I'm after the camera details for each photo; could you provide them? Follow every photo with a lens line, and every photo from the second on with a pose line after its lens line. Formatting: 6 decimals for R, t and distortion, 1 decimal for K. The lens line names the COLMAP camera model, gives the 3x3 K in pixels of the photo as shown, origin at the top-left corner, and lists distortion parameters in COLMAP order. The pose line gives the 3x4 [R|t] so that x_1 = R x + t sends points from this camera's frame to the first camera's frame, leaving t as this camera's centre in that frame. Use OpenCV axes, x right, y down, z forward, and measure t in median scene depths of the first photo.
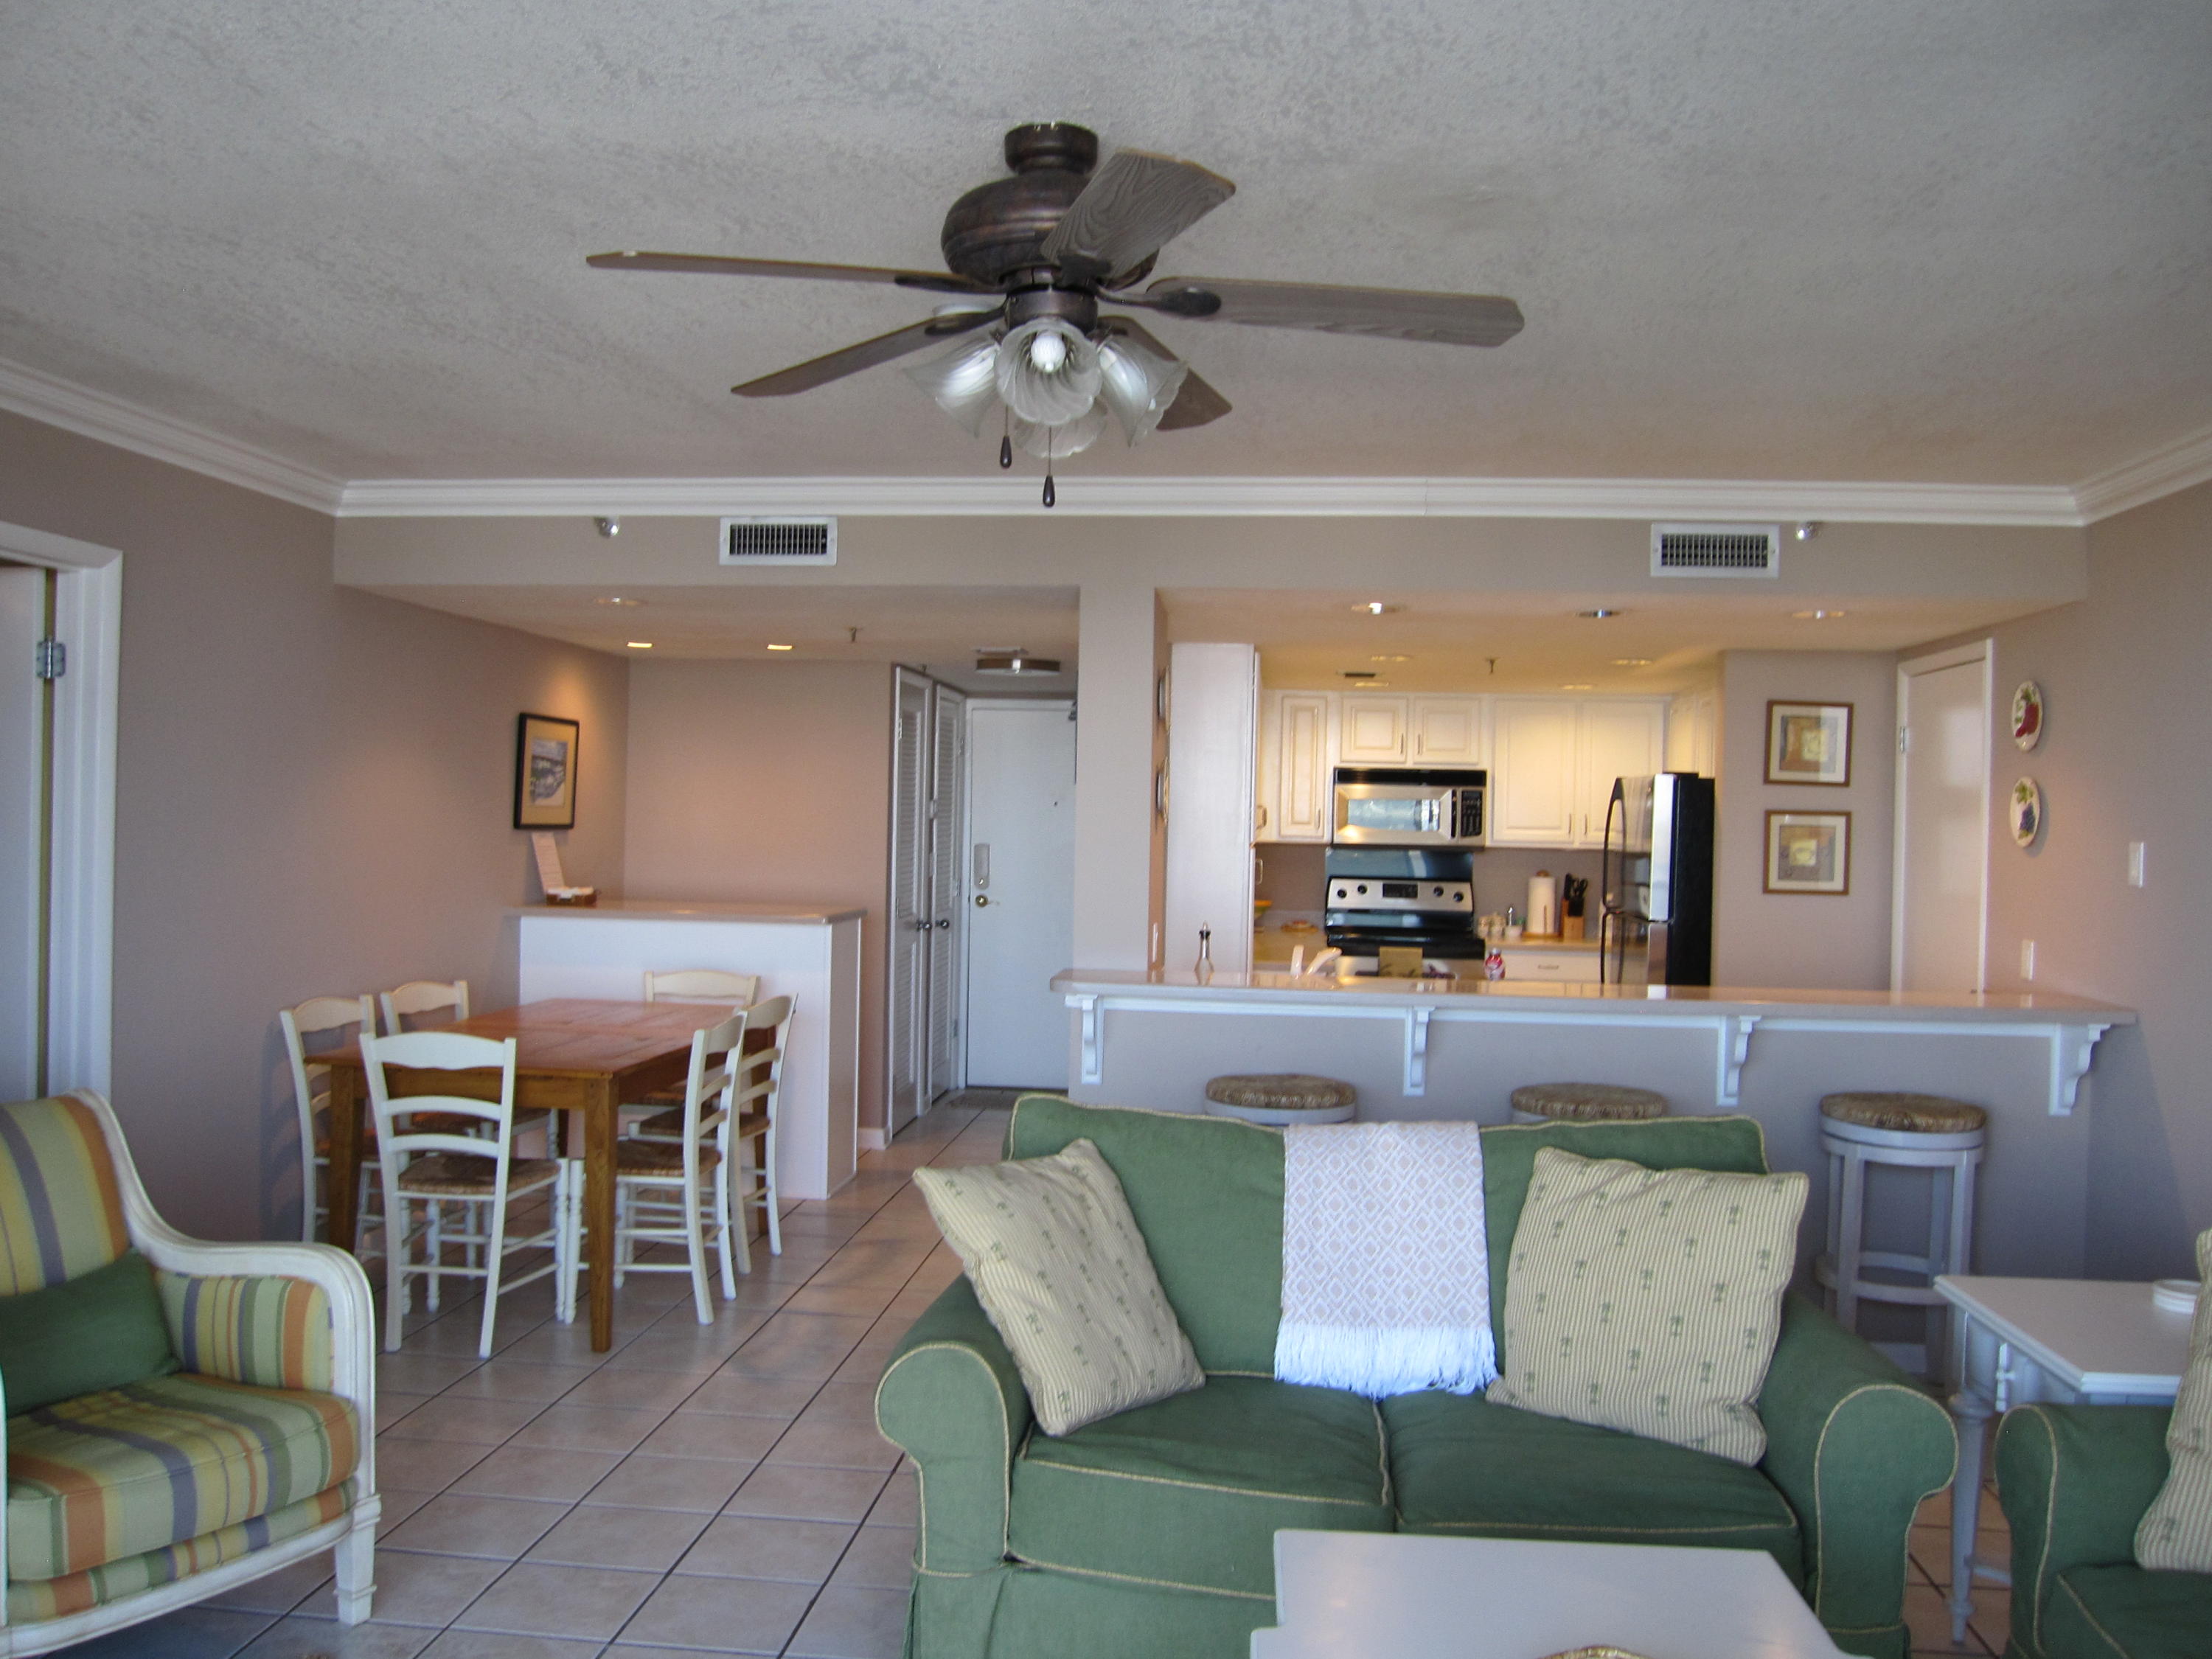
lens RADIAL K [[1827.9, 0, 1110.5], [0, 1827.9, 824.0], [0, 0, 1]] dist [-0.061719, 0.007237]
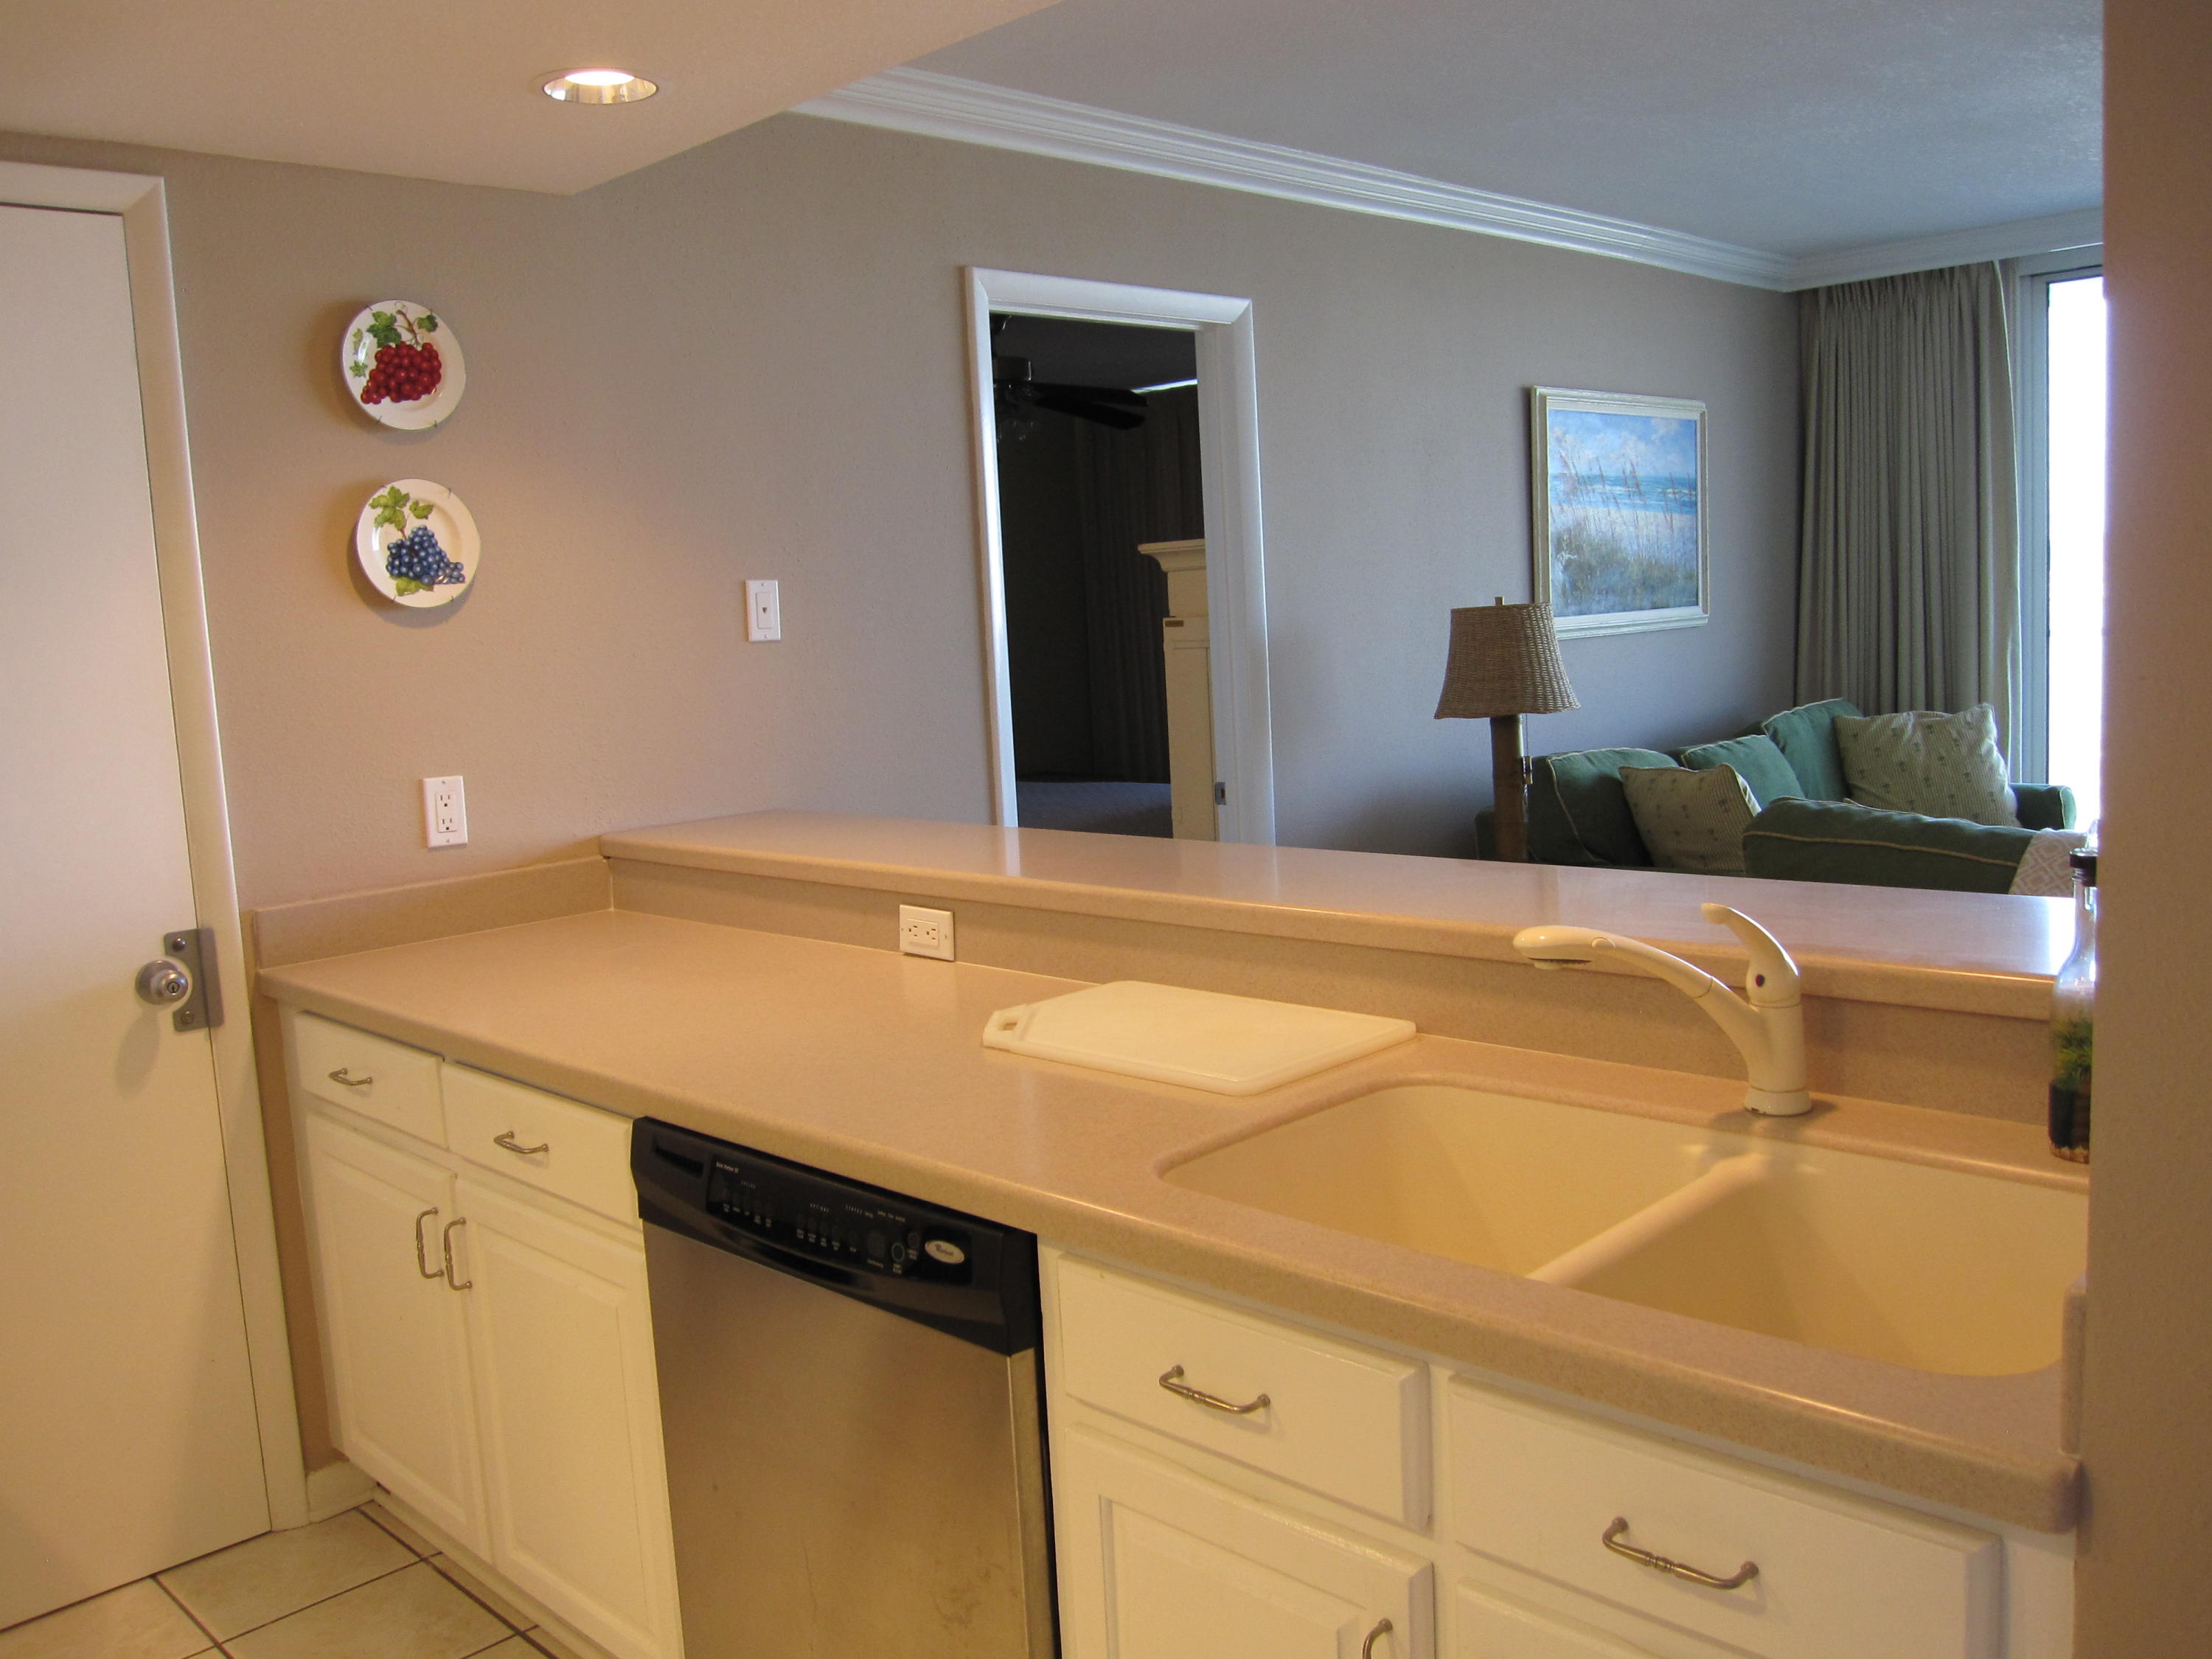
lens RADIAL K [[1827.9, 0, 1110.5], [0, 1827.9, 824.0], [0, 0, 1]] dist [-0.061719, 0.007237]
pose [[-0.769507, -0.053190, 0.636419, -0.003984], [0.044122, 0.989717, 0.136067, 0.007285], [-0.637112, 0.132785, -0.759247, 0.785741]]
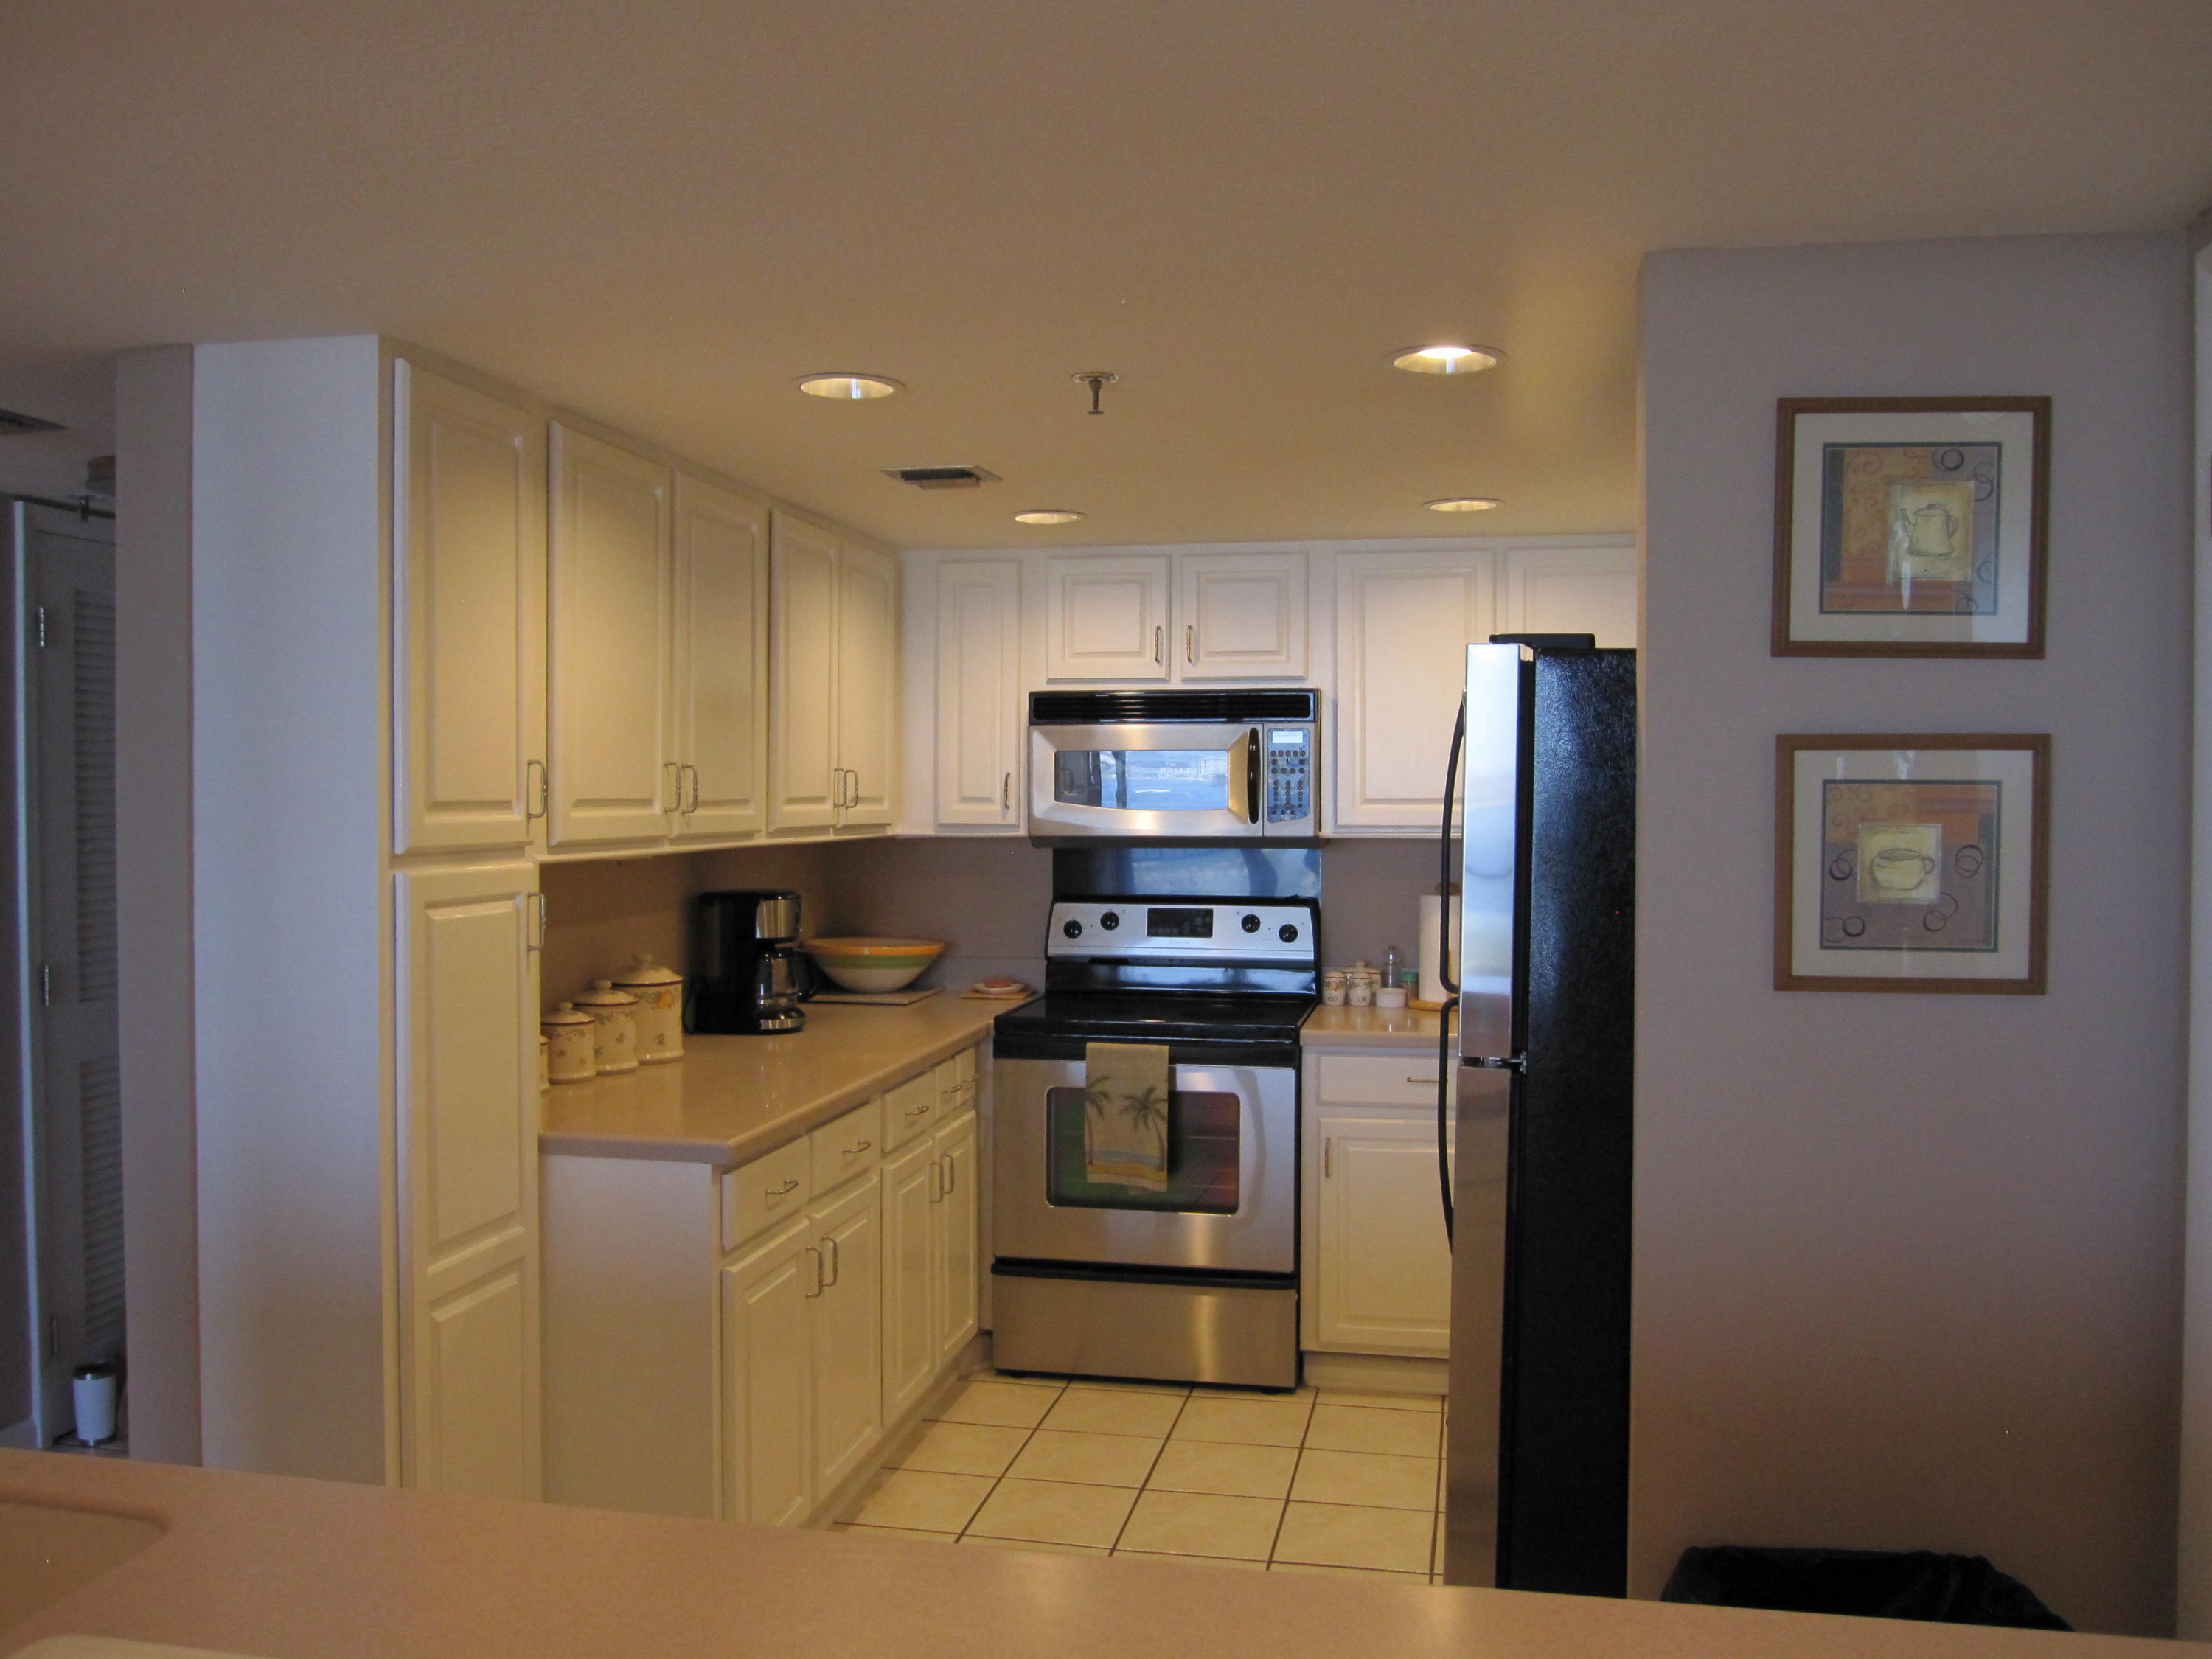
lens RADIAL K [[1831.5, 0, 1111.5], [0, 1831.5, 836.1], [0, 0, 1]] dist [-0.065177, 0.012553]
pose [[0.994414, -0.016352, -0.104279, 0.208642], [0.018236, 0.999687, 0.017133, 0.002037], [0.103966, -0.018939, 0.994400, 0.501486]]
